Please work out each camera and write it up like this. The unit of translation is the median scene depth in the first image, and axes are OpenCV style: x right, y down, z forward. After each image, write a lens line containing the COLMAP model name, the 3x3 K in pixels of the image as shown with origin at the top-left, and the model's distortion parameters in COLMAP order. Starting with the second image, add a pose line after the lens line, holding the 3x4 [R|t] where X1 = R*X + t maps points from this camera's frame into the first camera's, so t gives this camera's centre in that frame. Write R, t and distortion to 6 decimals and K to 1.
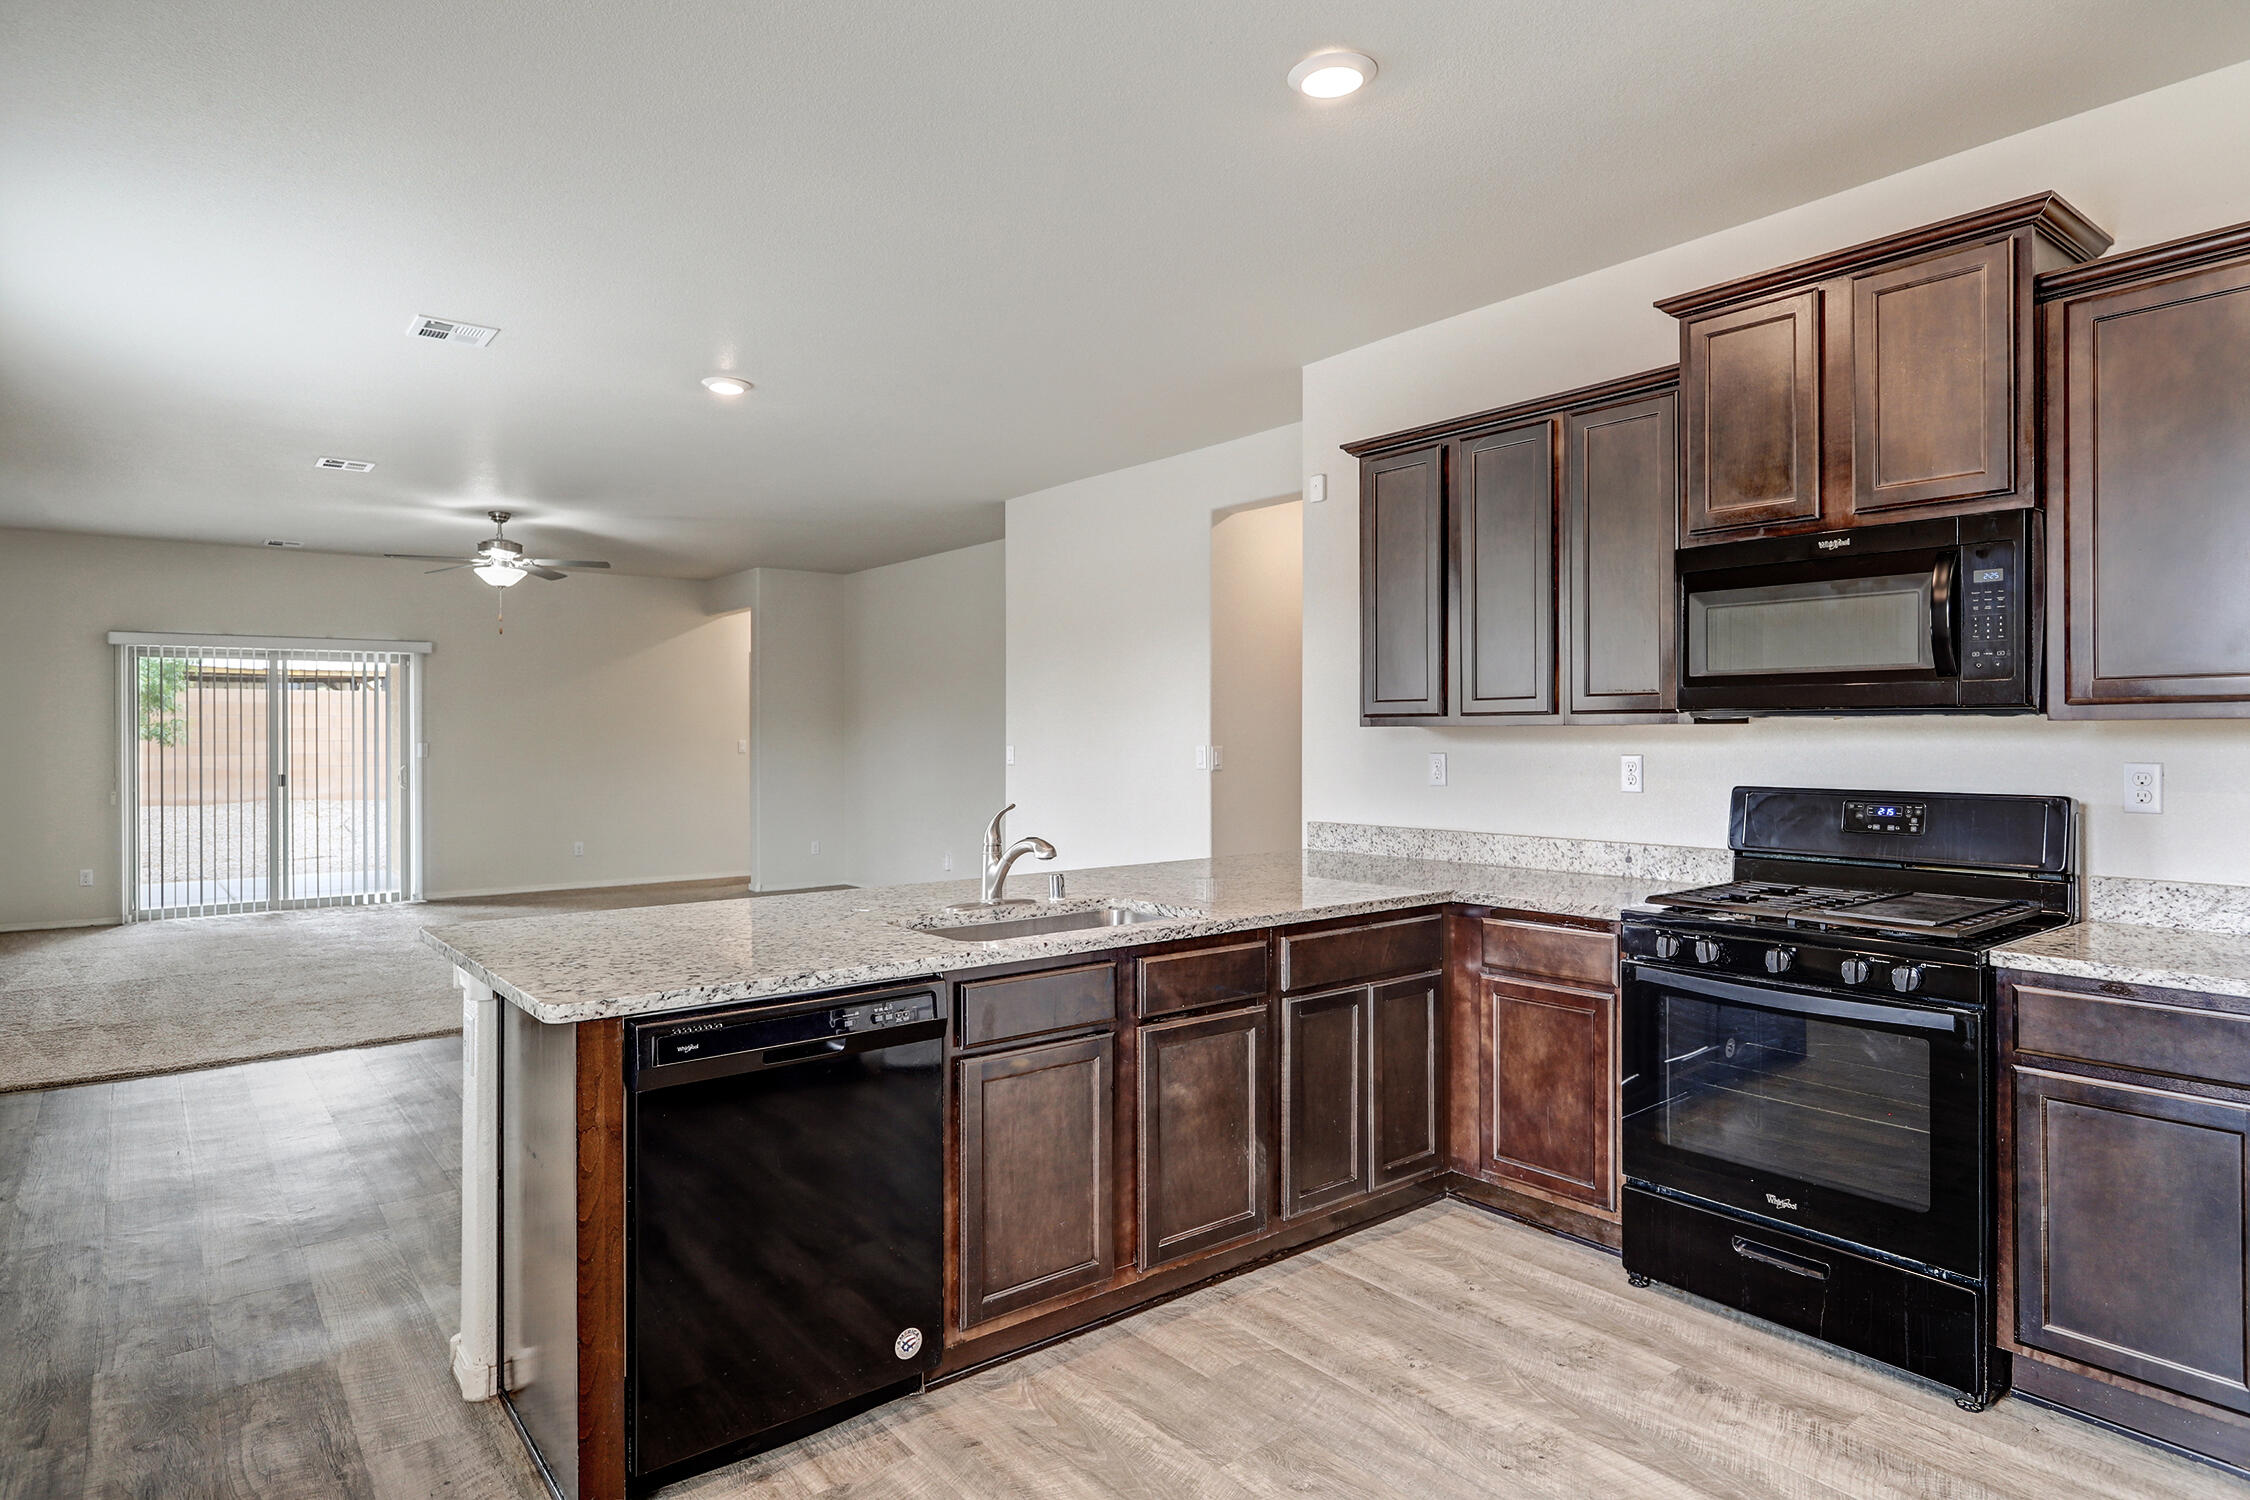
lens RADIAL K [[1251.4, 0, 1130.8], [0, 1251.4, 730.9], [0, 0, 1]] dist [0.002254, 0.002039]
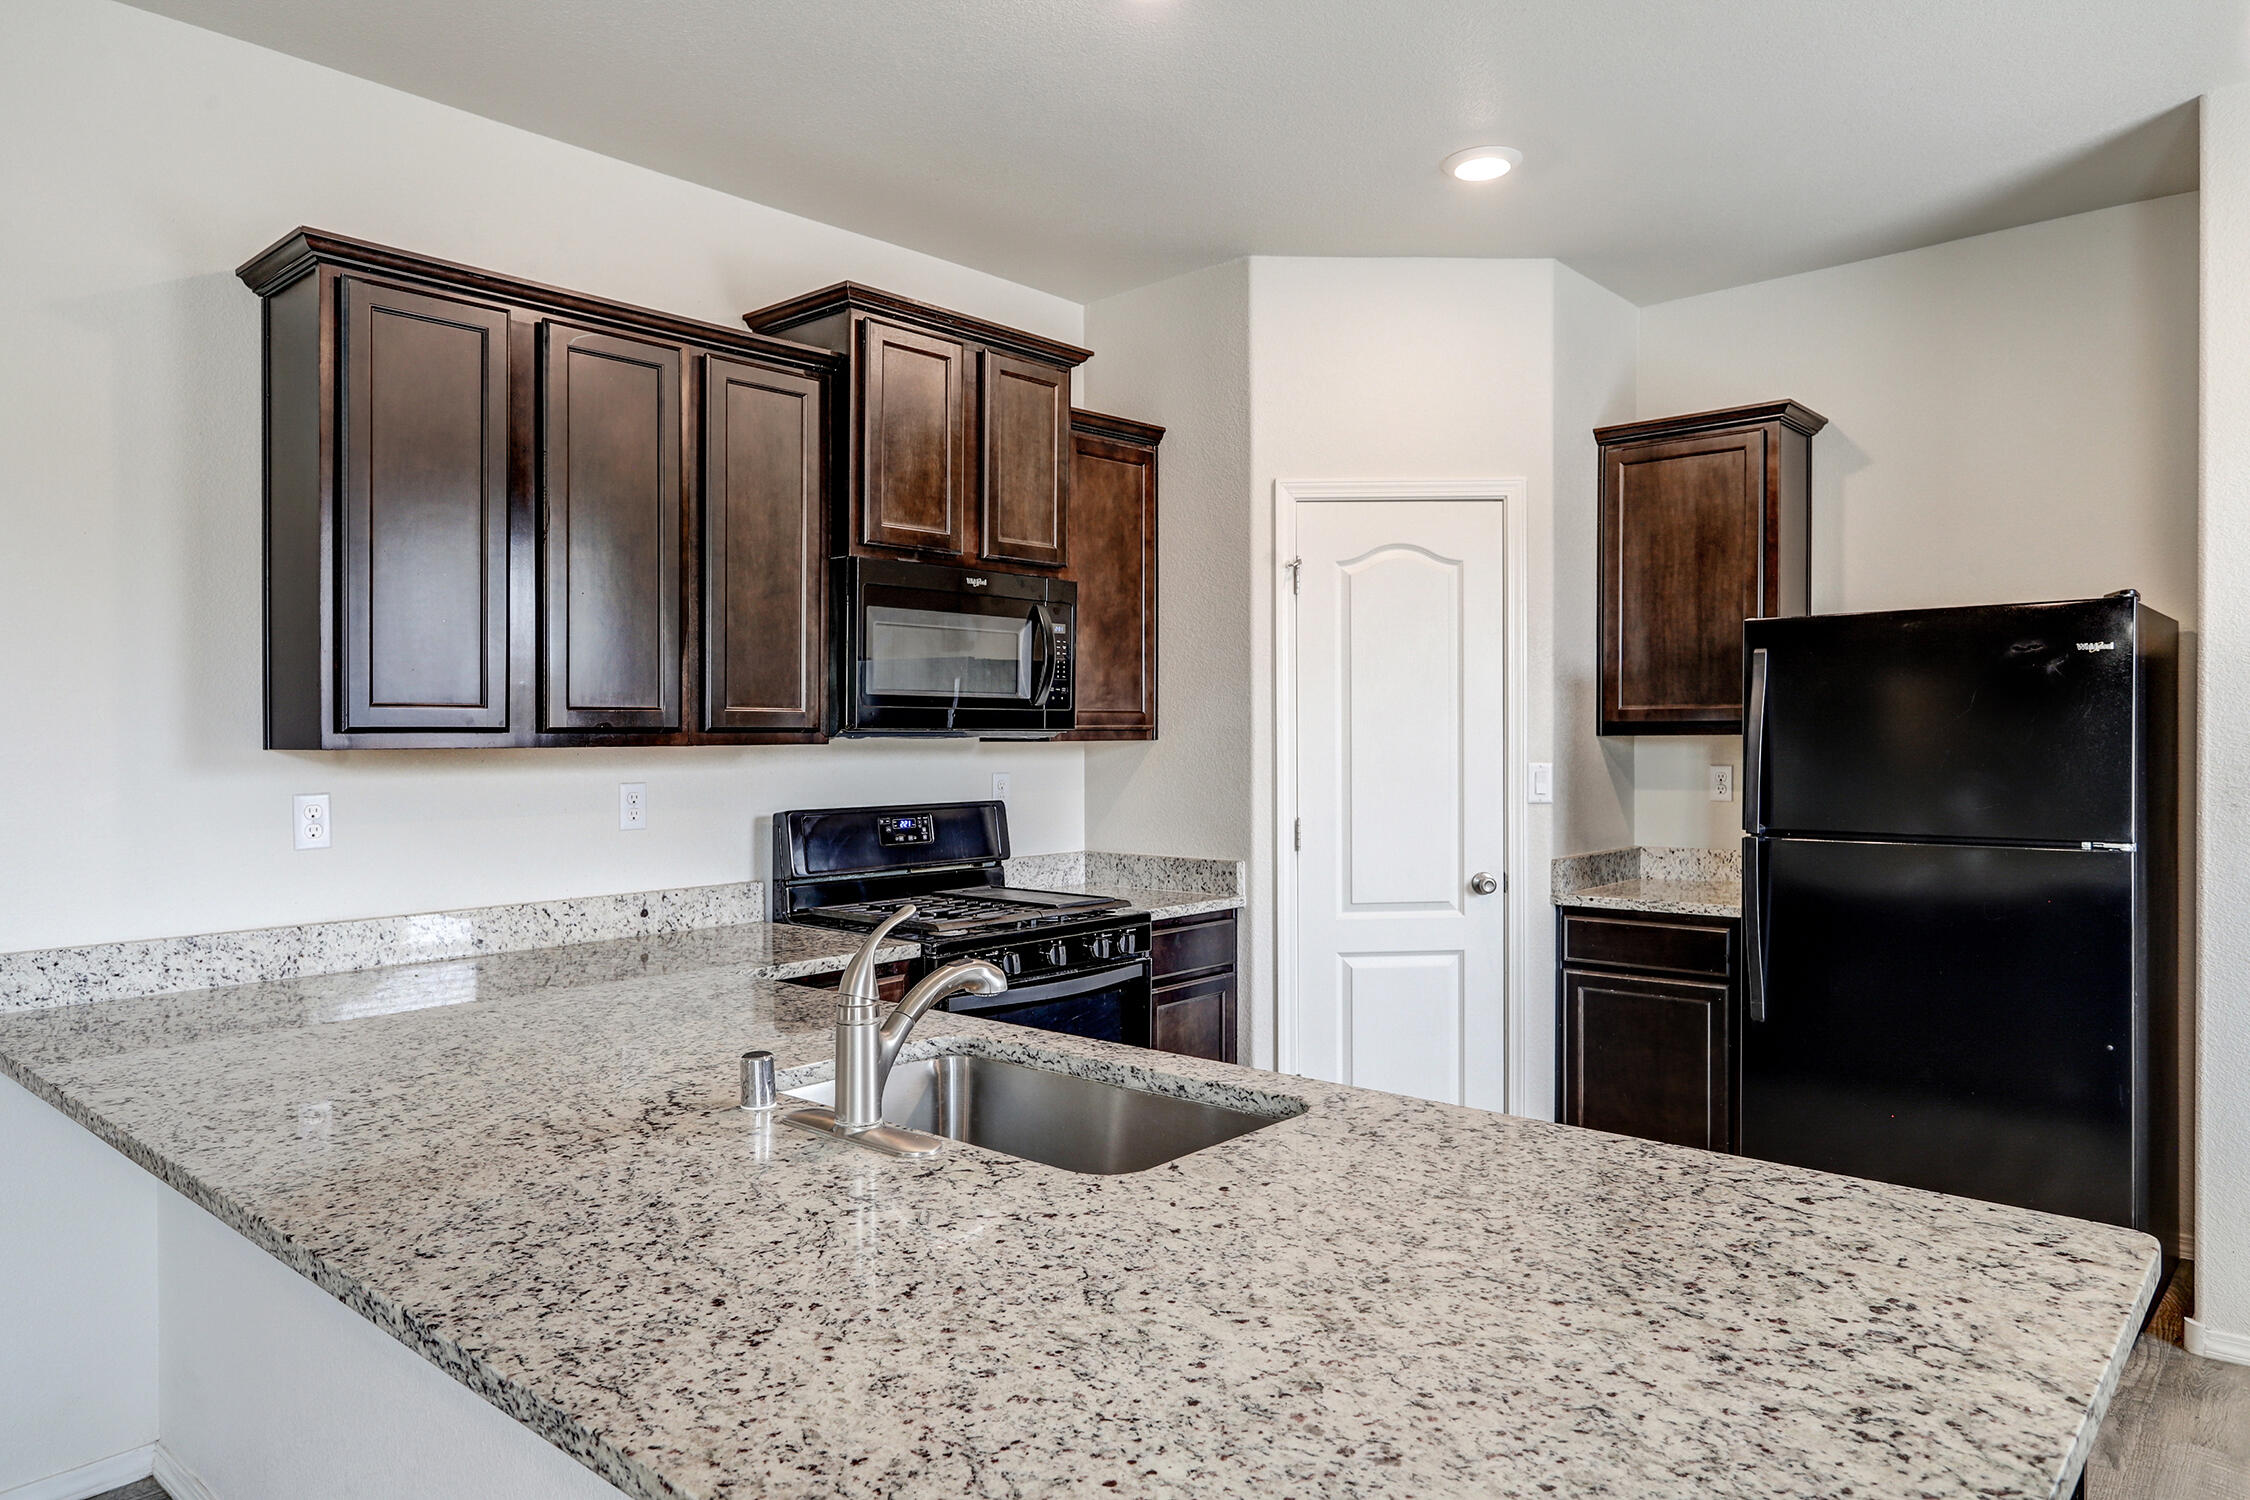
lens RADIAL K [[1430.8, 0, 1136.7], [0, 1430.8, 755.7], [0, 0, 1]] dist [-0.006965, 0.005213]
pose [[-0.167054, -0.005364, 0.985933, -0.725929], [0.008384, 0.999941, 0.006861, -0.002634], [-0.985912, 0.009412, -0.166999, 1.091803]]
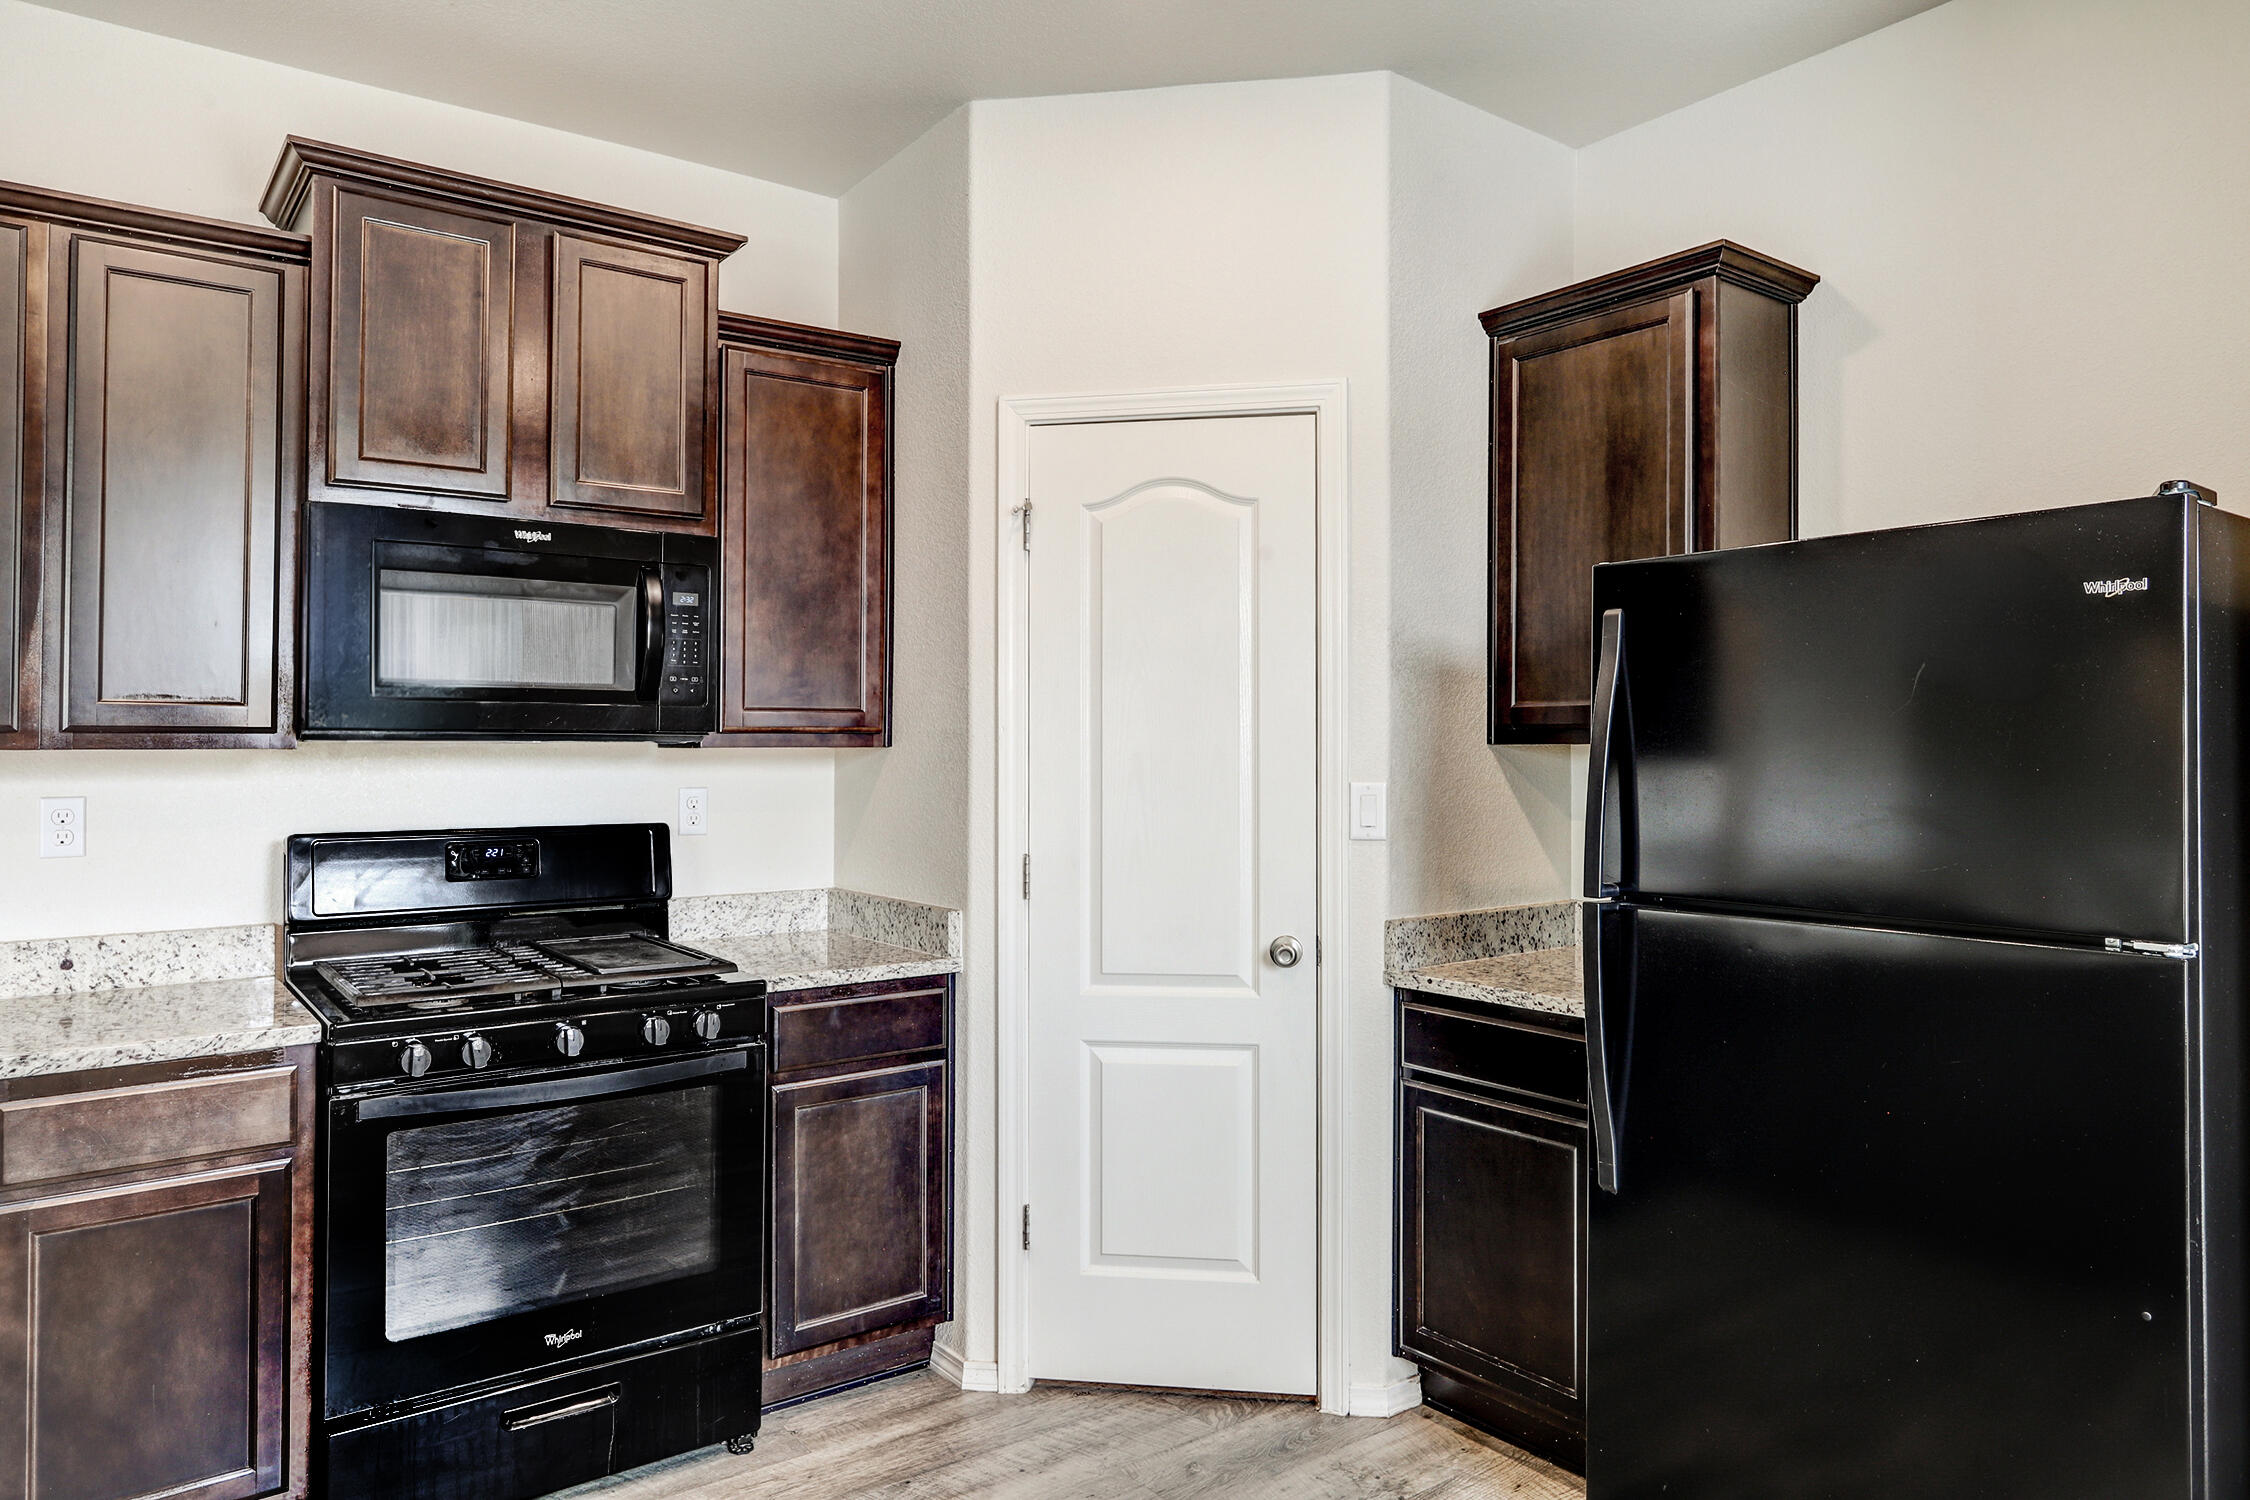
lens RADIAL K [[1430.8, 0, 1123.5], [0, 1430.8, 730.7], [0, 0, 1]] dist [-0.006965, 0.005213]
pose [[0.035325, 0.017415, 0.999224, -0.387896], [0.001766, 0.999846, -0.017488, -0.001168], [-0.999374, 0.002382, 0.035289, 0.580021]]
